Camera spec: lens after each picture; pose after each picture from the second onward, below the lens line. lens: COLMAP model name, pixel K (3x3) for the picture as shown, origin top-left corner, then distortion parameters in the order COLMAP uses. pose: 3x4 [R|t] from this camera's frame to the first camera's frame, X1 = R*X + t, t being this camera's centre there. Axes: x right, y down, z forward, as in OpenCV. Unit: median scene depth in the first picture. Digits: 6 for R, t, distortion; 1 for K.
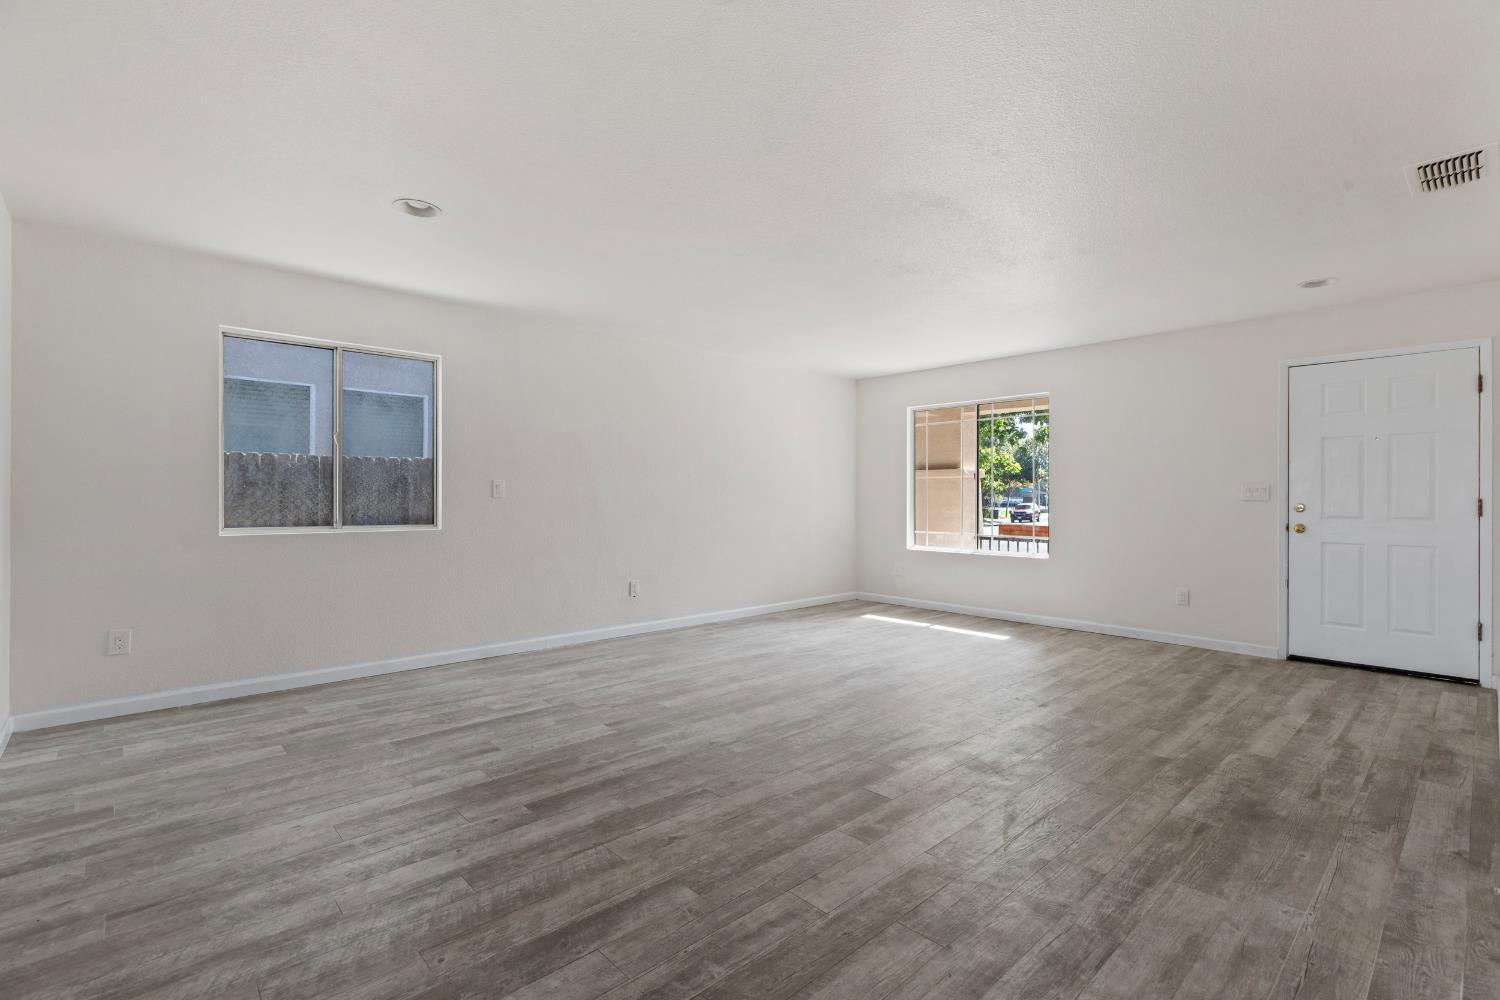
lens RADIAL K [[681.4, 0, 753.8], [0, 681.4, 501.2], [0, 0, 1]] dist [0.003258, 0.000111]
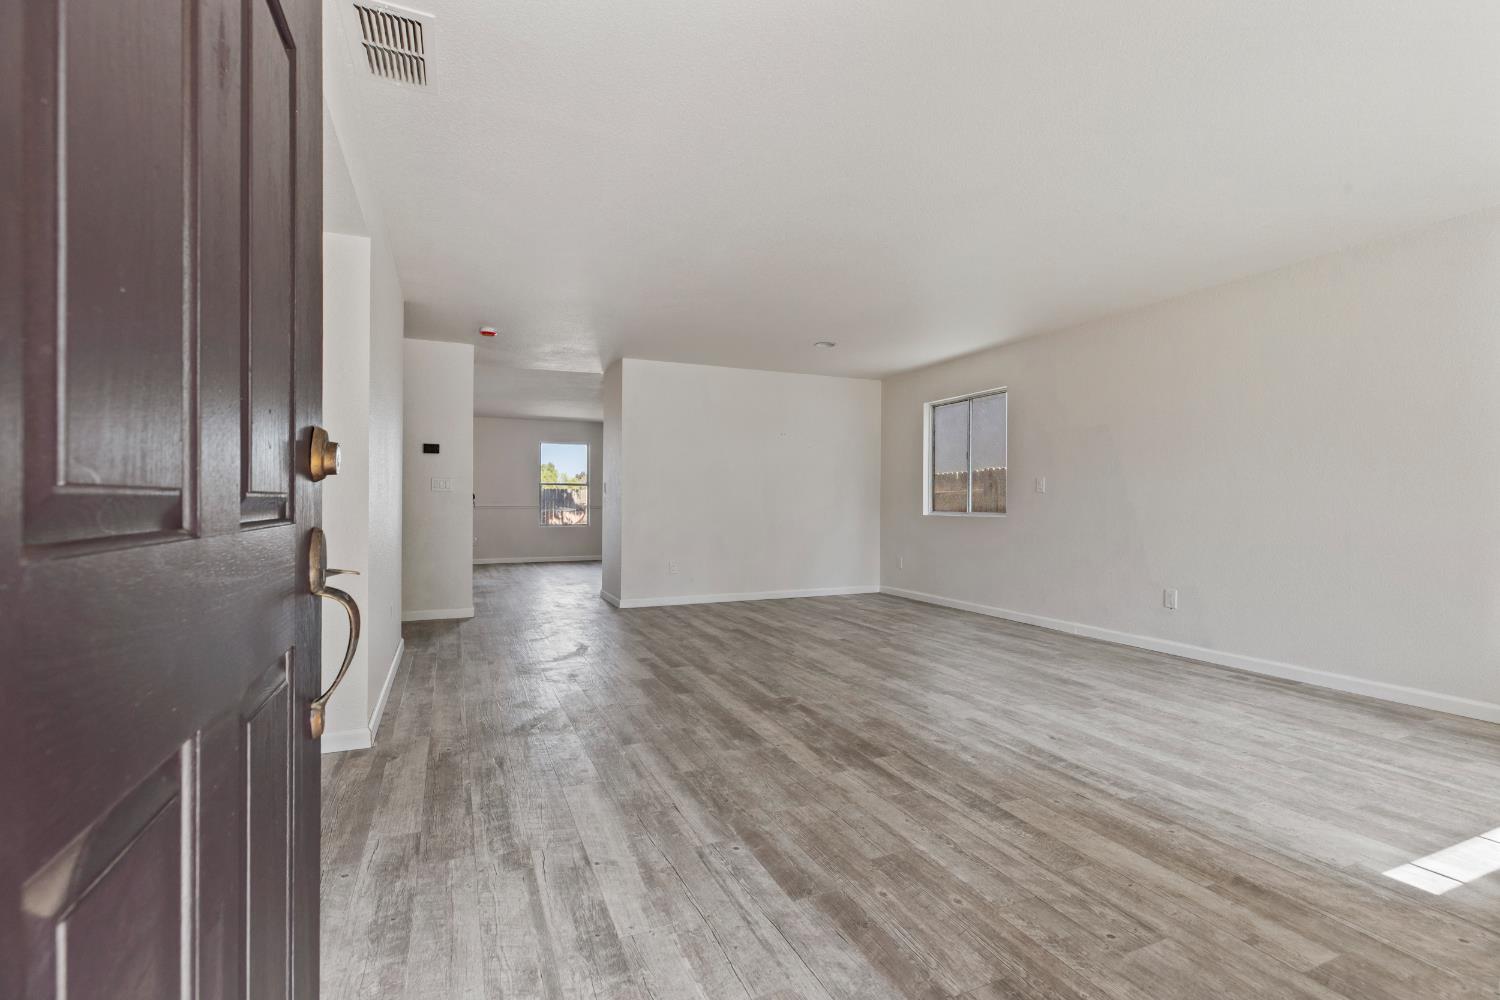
lens RADIAL K [[681.4, 0, 753.8], [0, 681.4, 501.2], [0, 0, 1]] dist [0.003258, 0.000111]
pose [[-0.325847, -0.009562, -0.945374, 1.400709], [-0.008512, 0.999938, -0.007180, 0.035436], [0.945384, 0.005707, -0.325908, 1.419808]]
